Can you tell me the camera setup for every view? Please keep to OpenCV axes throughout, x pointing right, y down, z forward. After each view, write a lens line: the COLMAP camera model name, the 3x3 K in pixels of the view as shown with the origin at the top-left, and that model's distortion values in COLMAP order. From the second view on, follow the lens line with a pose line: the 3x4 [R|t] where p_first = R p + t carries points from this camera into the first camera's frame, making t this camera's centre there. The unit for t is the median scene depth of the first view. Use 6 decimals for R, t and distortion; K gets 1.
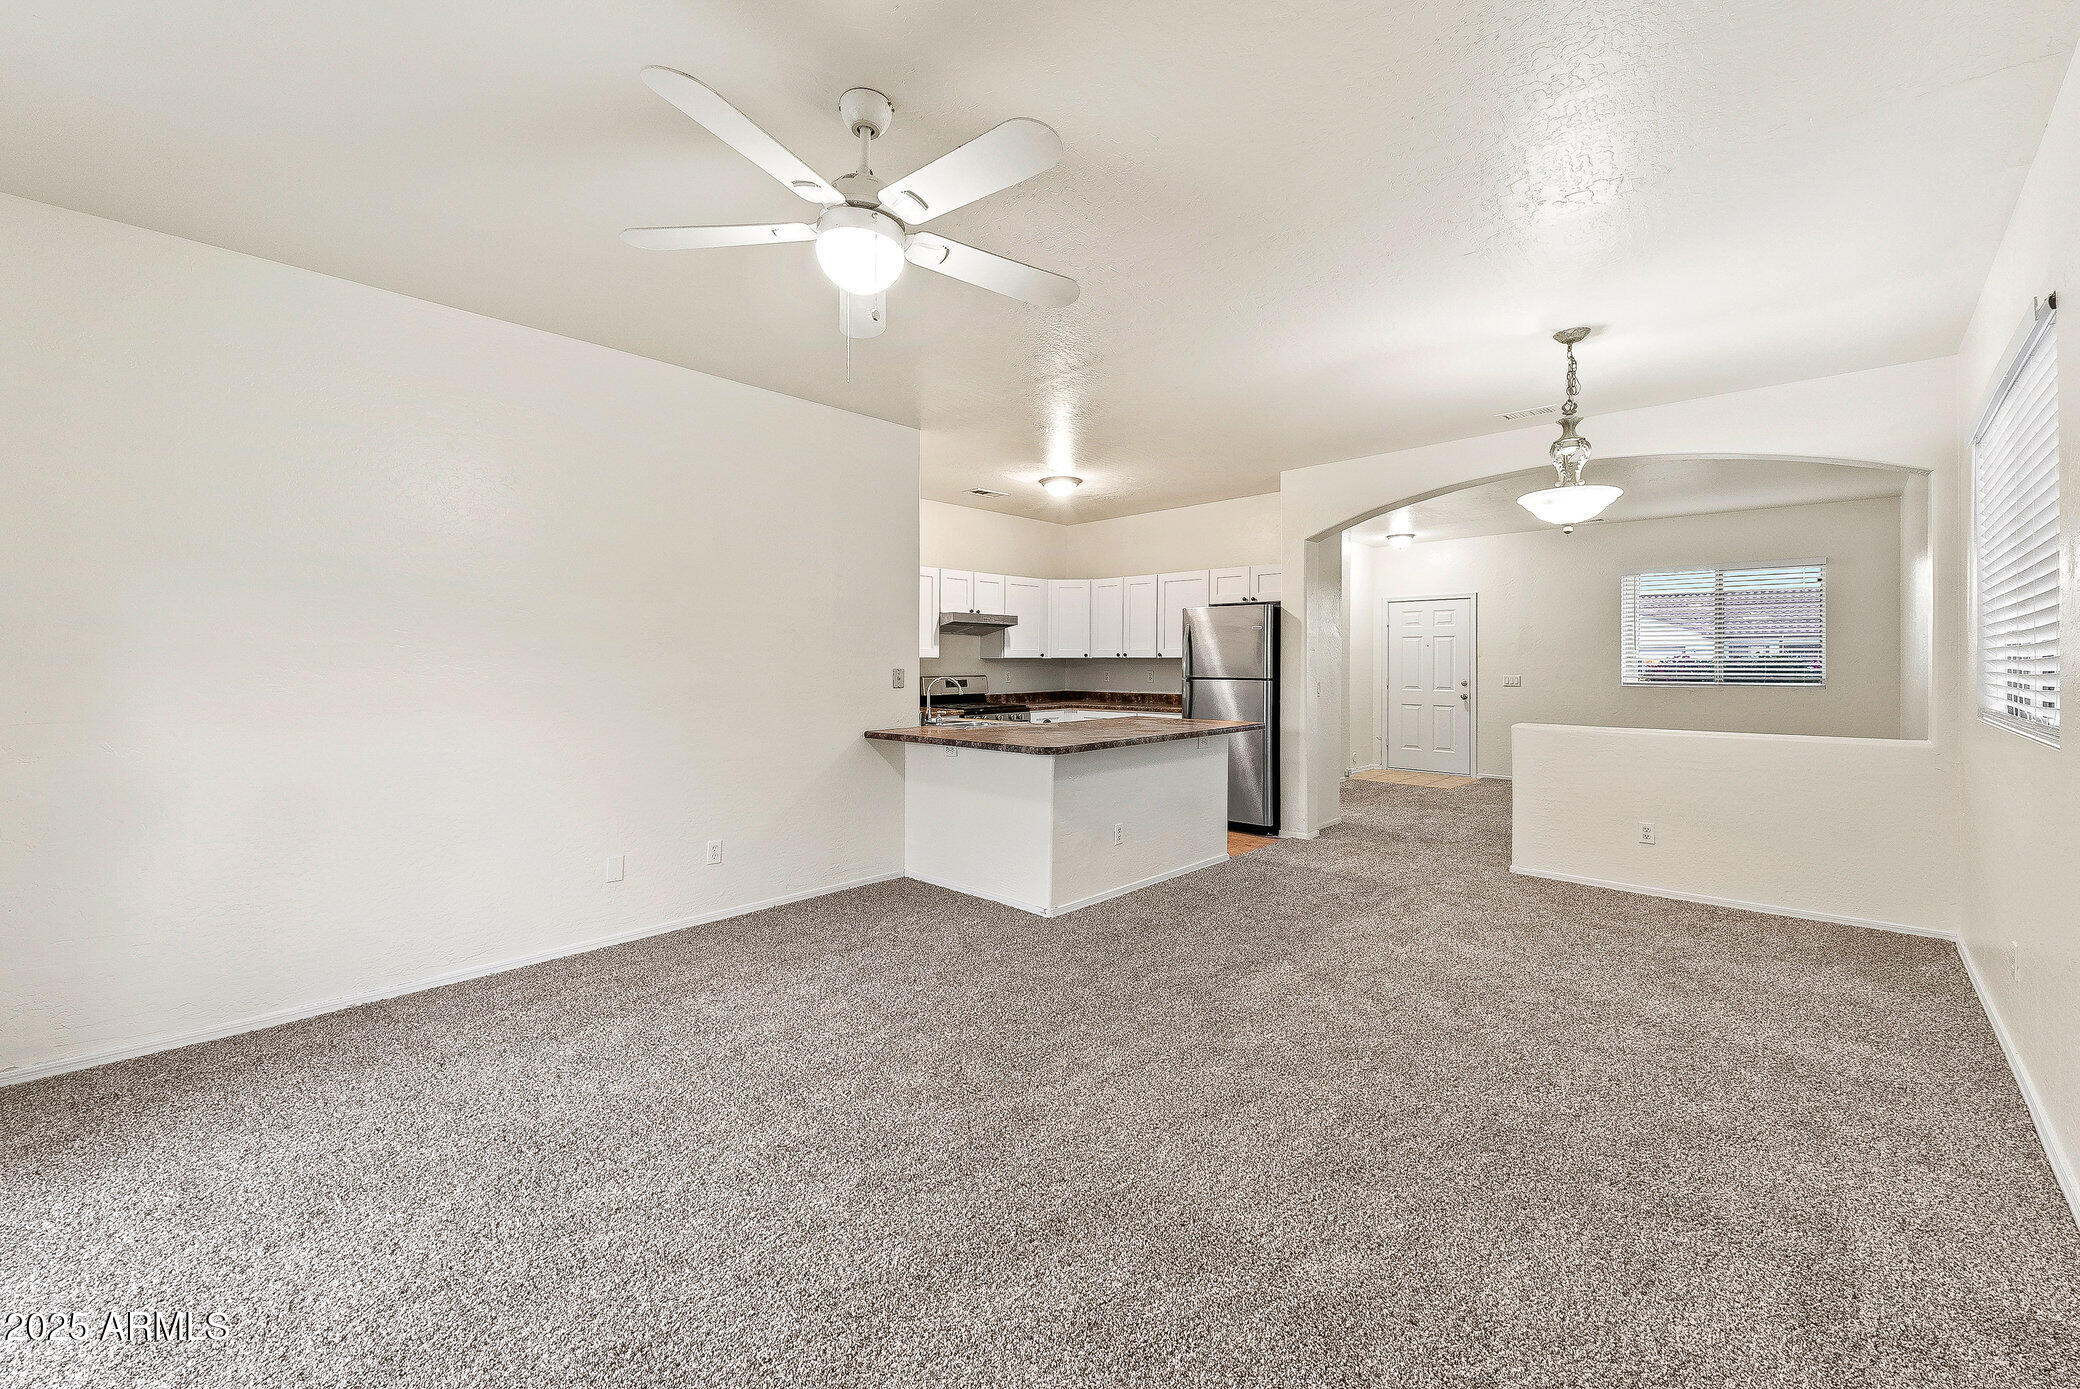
lens RADIAL K [[830.7, 0, 1018.0], [0, 830.7, 661.9], [0, 0, 1]] dist [0.014359, -0.012281]
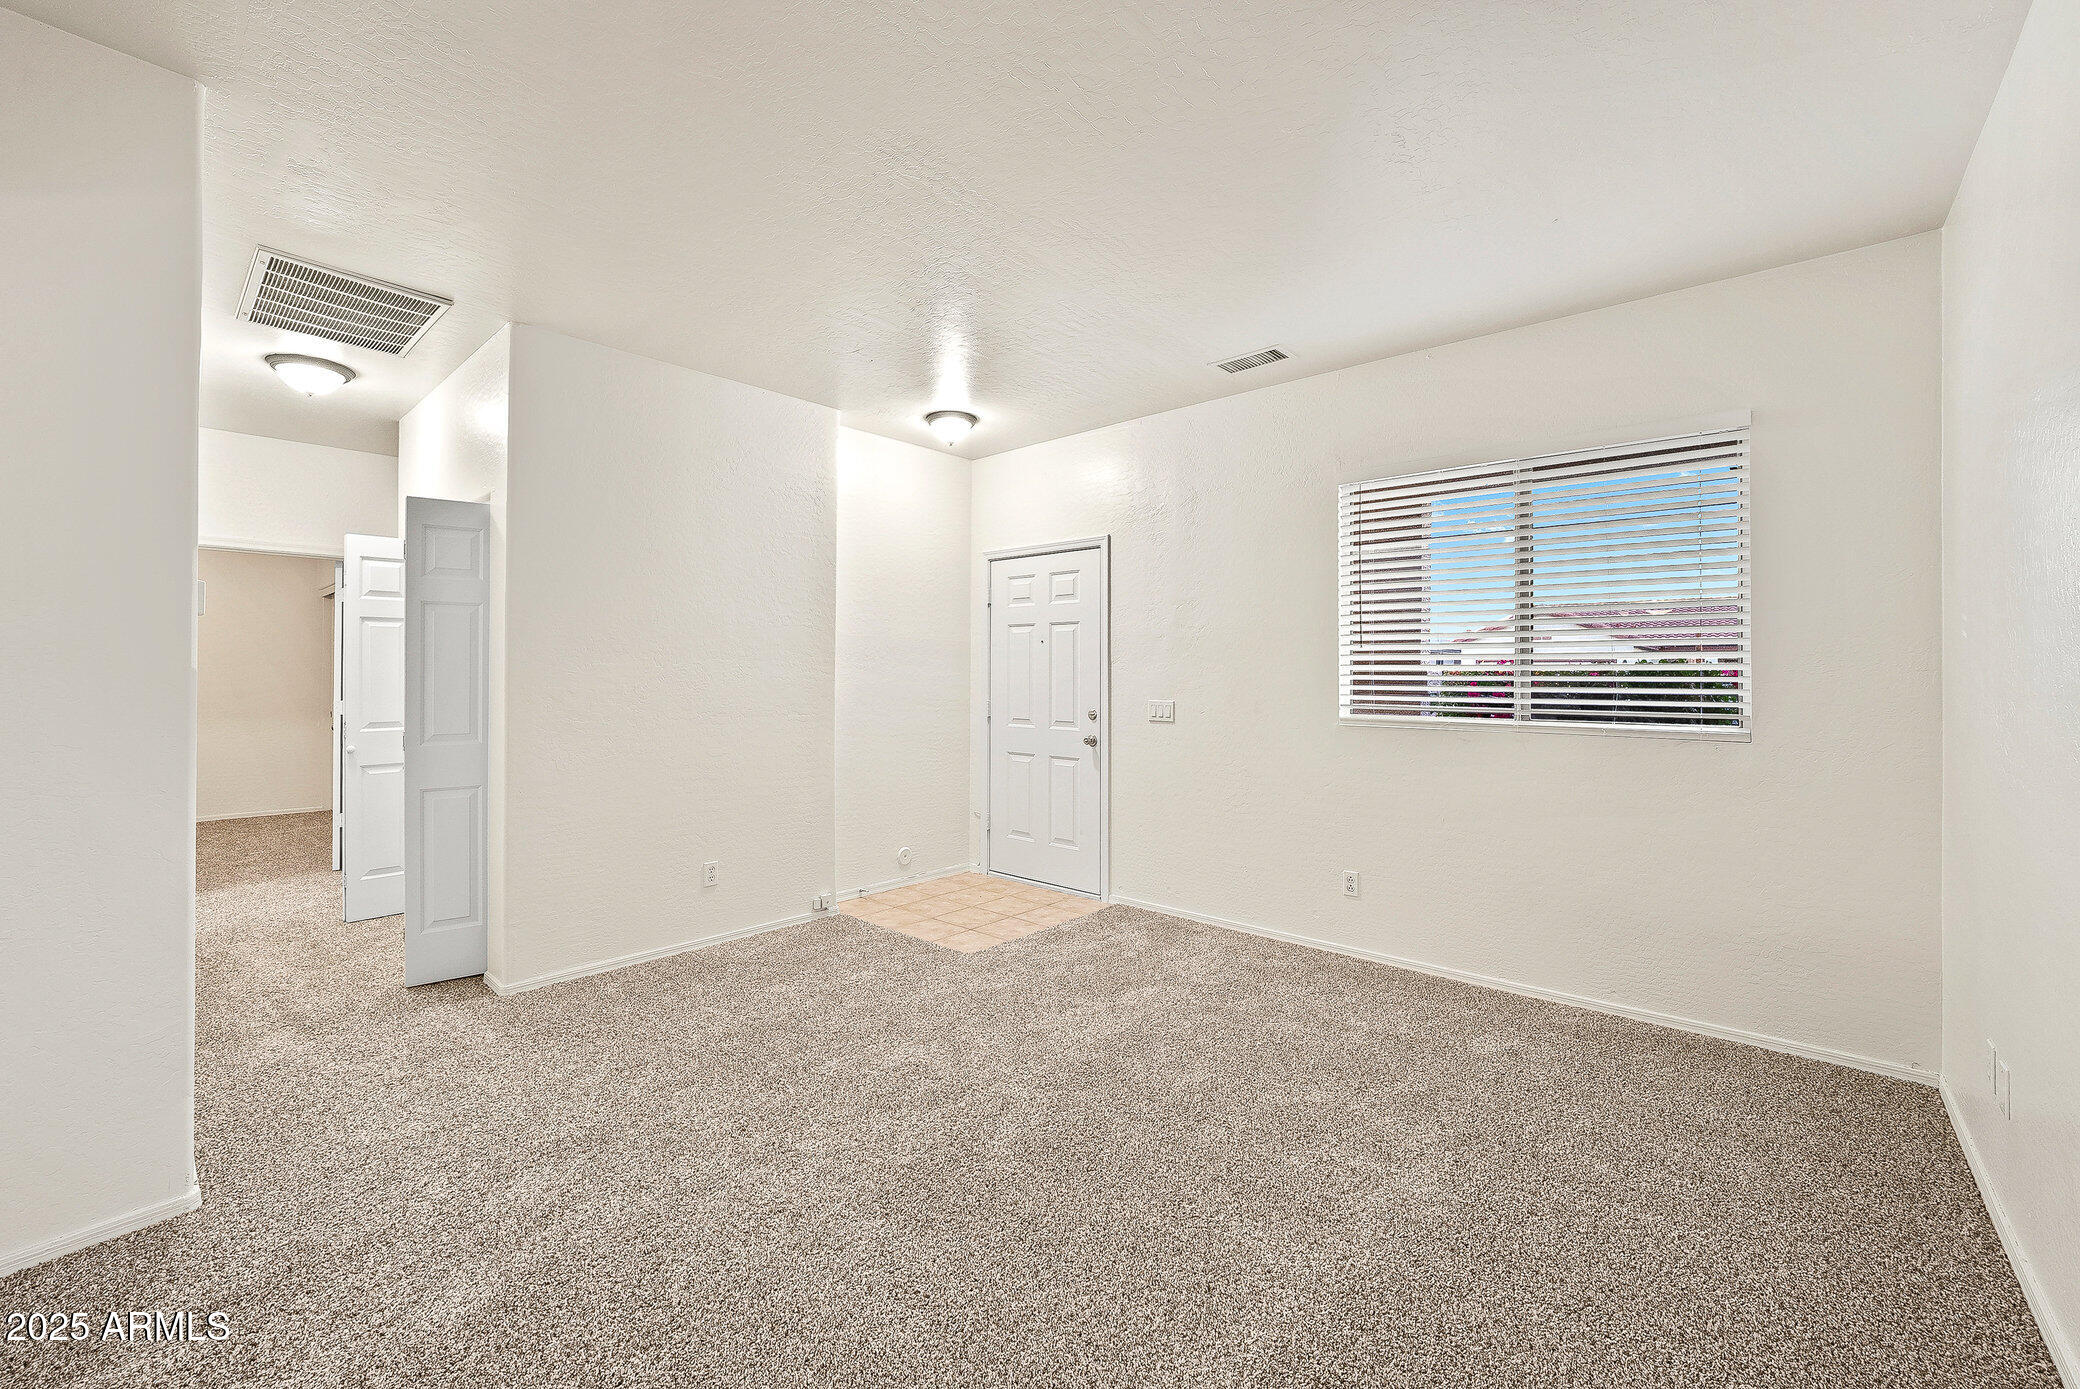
lens RADIAL K [[814.1, 0, 1038.7], [0, 814.1, 688.8], [0, 0, 1]] dist [0.027412, -0.016960]
pose [[0.998482, 0.002430, 0.055020, 0.731068], [-0.003206, 0.999897, 0.014019, 0.005120], [-0.054980, -0.014174, 0.998387, 0.776271]]
